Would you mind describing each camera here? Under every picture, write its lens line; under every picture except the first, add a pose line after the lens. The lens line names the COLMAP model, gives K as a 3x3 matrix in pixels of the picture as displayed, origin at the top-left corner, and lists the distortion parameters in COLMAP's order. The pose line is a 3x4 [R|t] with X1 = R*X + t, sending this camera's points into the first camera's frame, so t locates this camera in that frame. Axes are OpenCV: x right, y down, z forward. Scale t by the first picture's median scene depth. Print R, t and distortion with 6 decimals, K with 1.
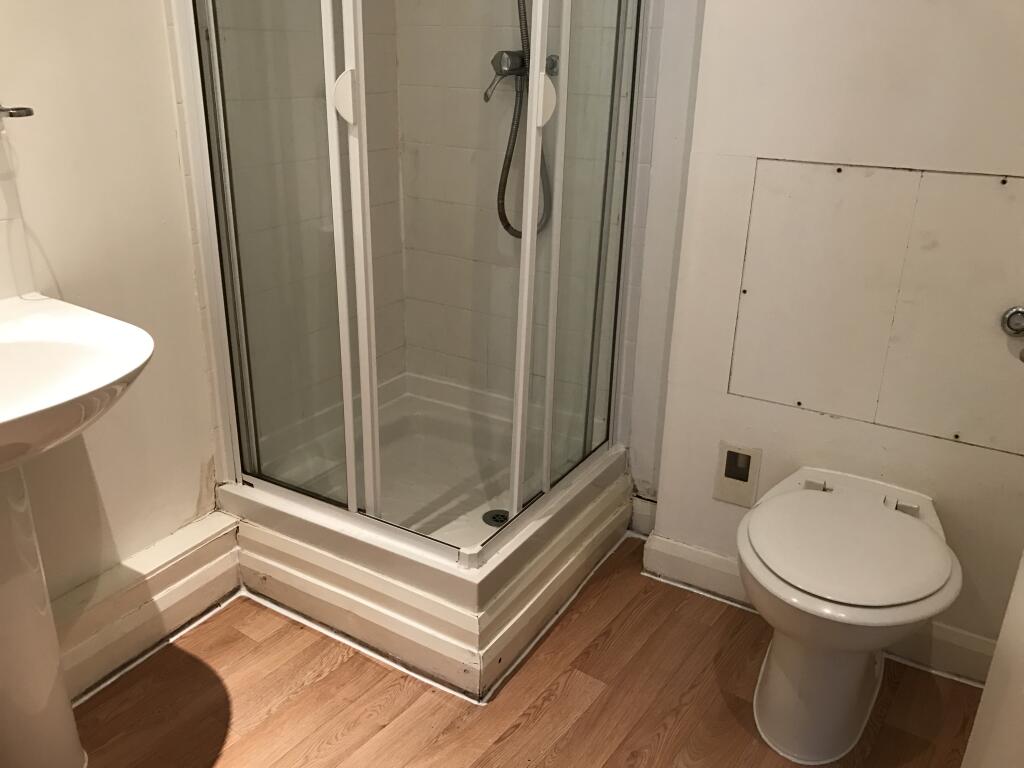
lens RADIAL K [[858.4, 0, 511.2], [0, 858.4, 385.2], [0, 0, 1]] dist [-0.013001, -0.003021]
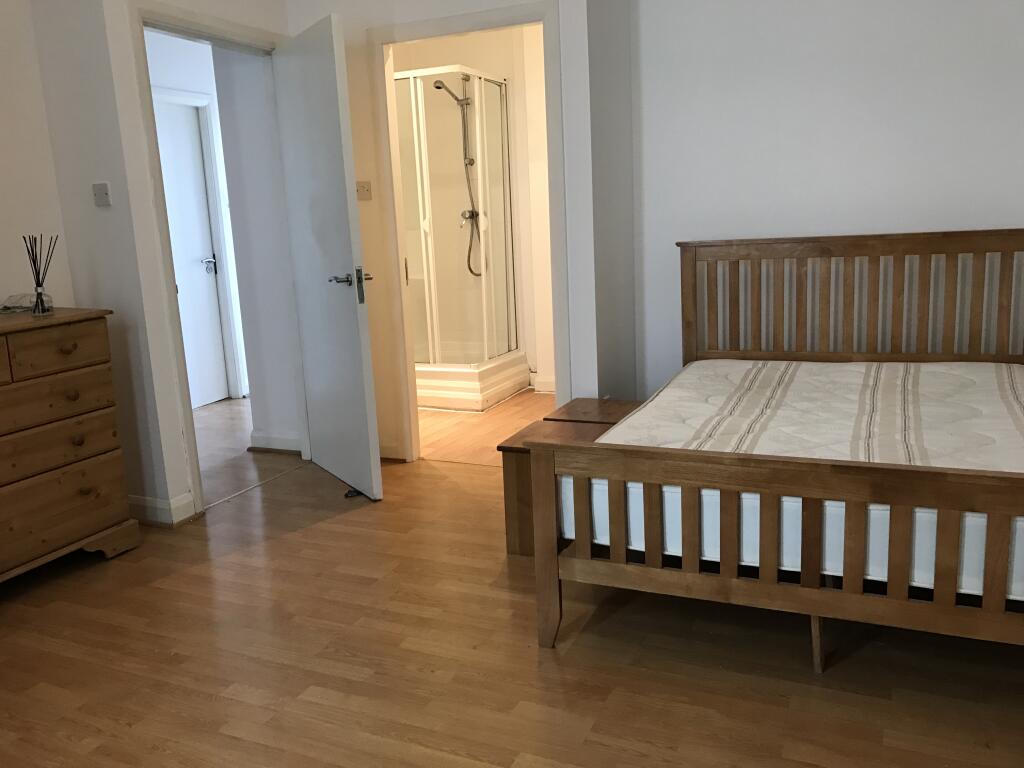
lens RADIAL K [[858.4, 0, 513.3], [0, 858.4, 380.6], [0, 0, 1]] dist [-0.013001, -0.003021]
pose [[0.990847, -0.088190, 0.102199, -0.215356], [0.105495, 0.978239, -0.178658, 0.768732], [-0.084219, 0.187804, 0.978589, -1.896696]]
